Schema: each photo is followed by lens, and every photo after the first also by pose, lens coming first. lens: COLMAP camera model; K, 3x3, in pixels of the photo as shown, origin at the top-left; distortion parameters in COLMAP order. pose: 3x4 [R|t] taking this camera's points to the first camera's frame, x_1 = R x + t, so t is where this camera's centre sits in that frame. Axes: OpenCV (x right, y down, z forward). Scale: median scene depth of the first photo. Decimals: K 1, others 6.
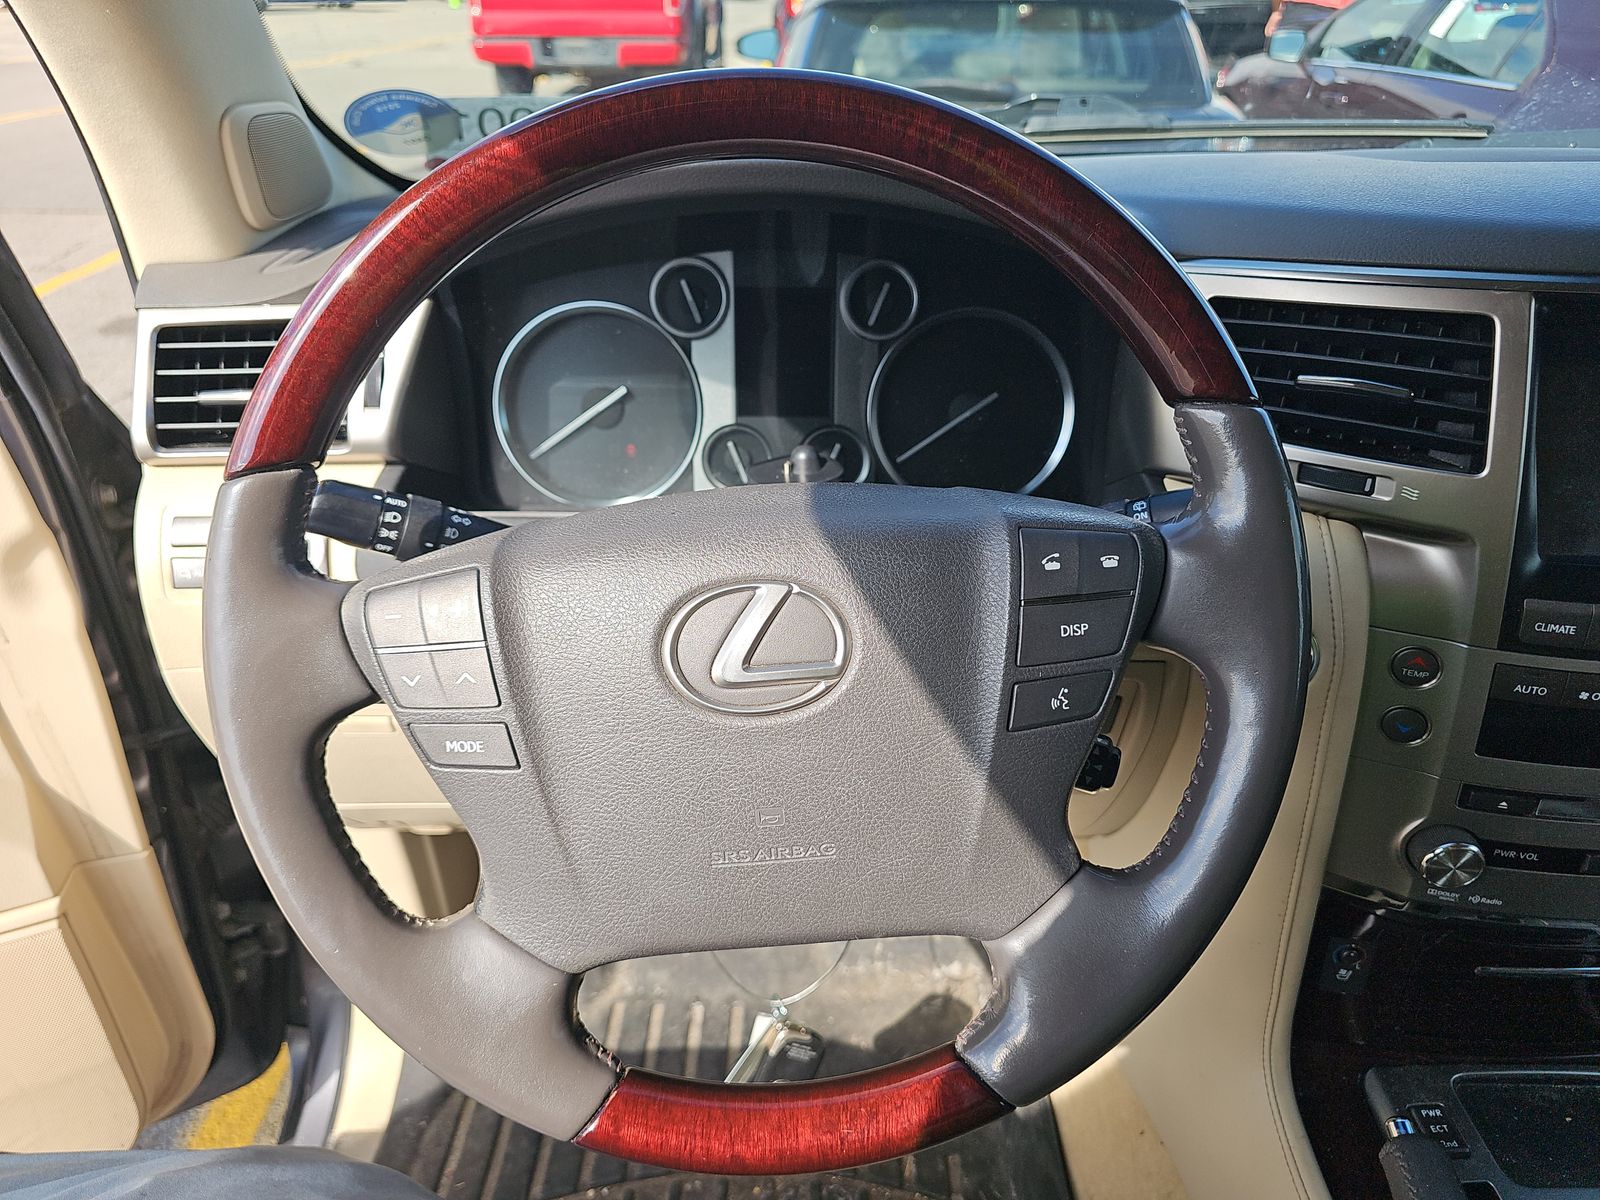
lens RADIAL K [[1030.8, 0, 804.1], [0, 1030.8, 602.0], [0, 0, 1]] dist [0.031200, -0.026850]
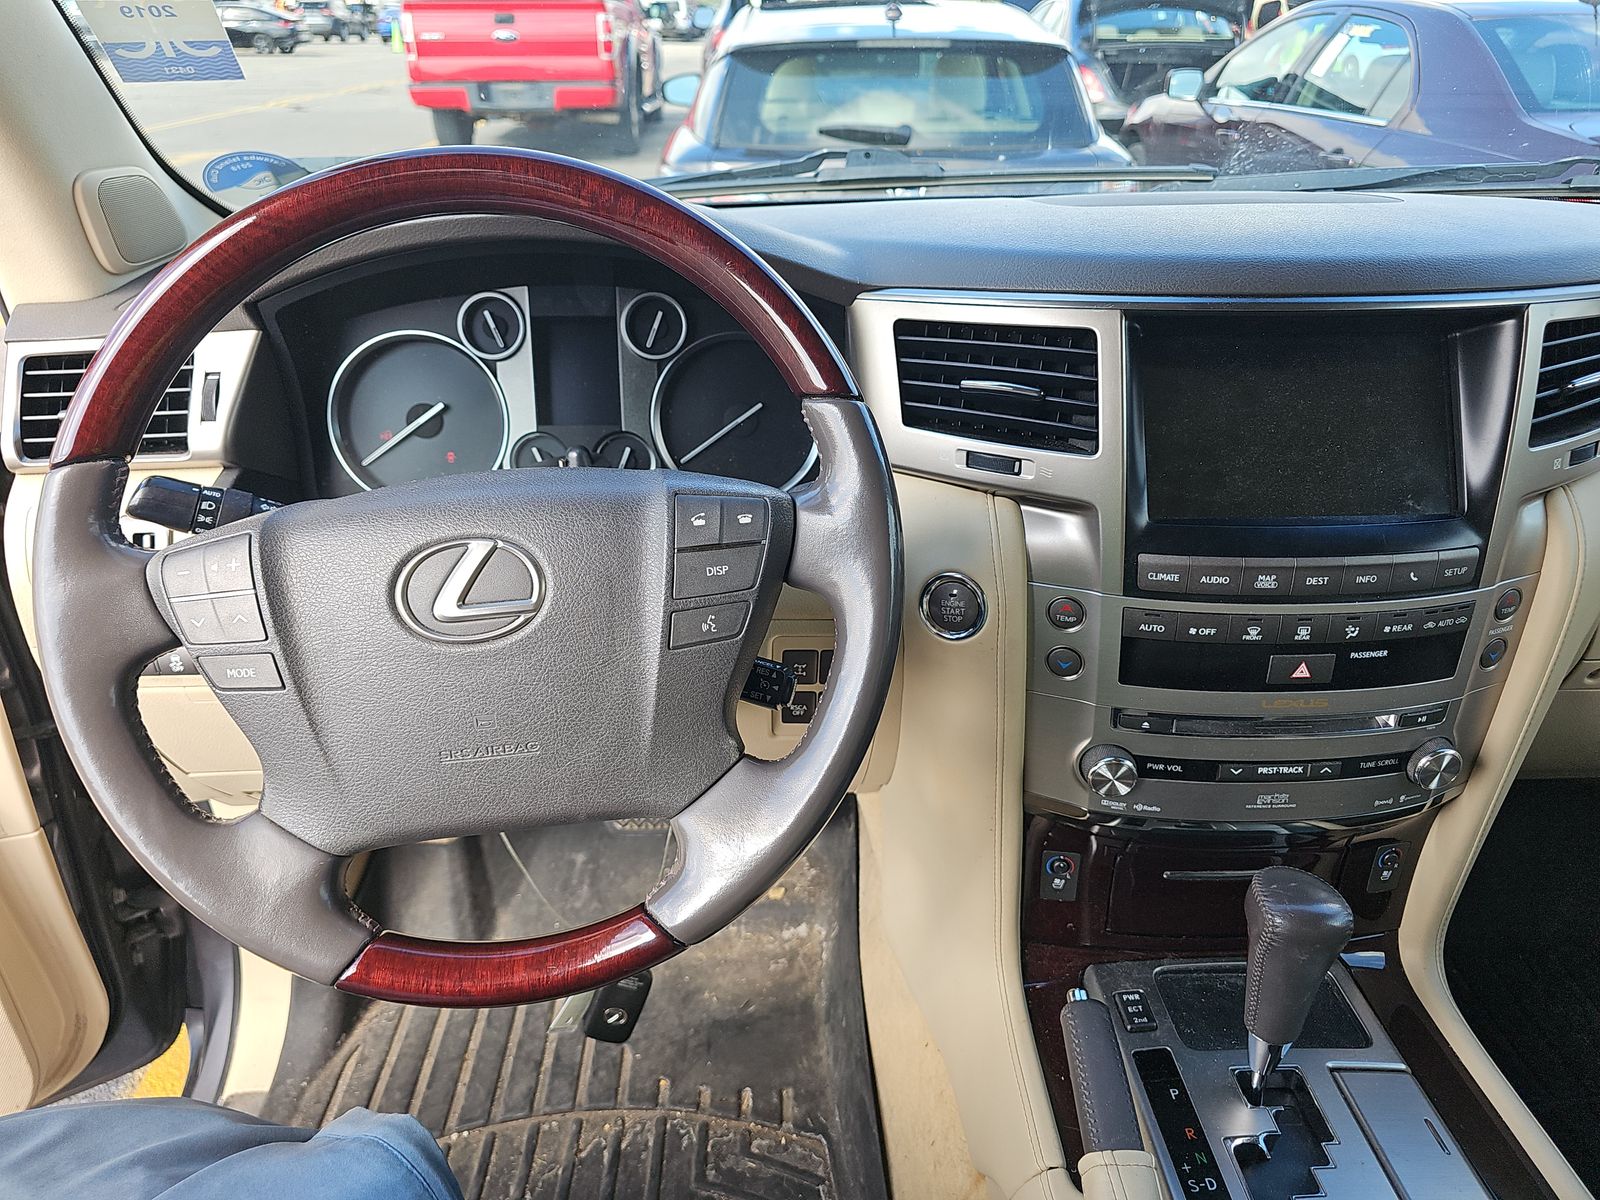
lens RADIAL K [[1039.0, 0, 808.2], [0, 1039.0, 606.9], [0, 0, 1]] dist [0.041709, -0.031830]
pose [[0.999247, -0.024283, 0.030261, 0.232098], [0.025146, 0.999278, -0.028464, 0.078129], [-0.029548, 0.029204, 0.999137, -0.219298]]
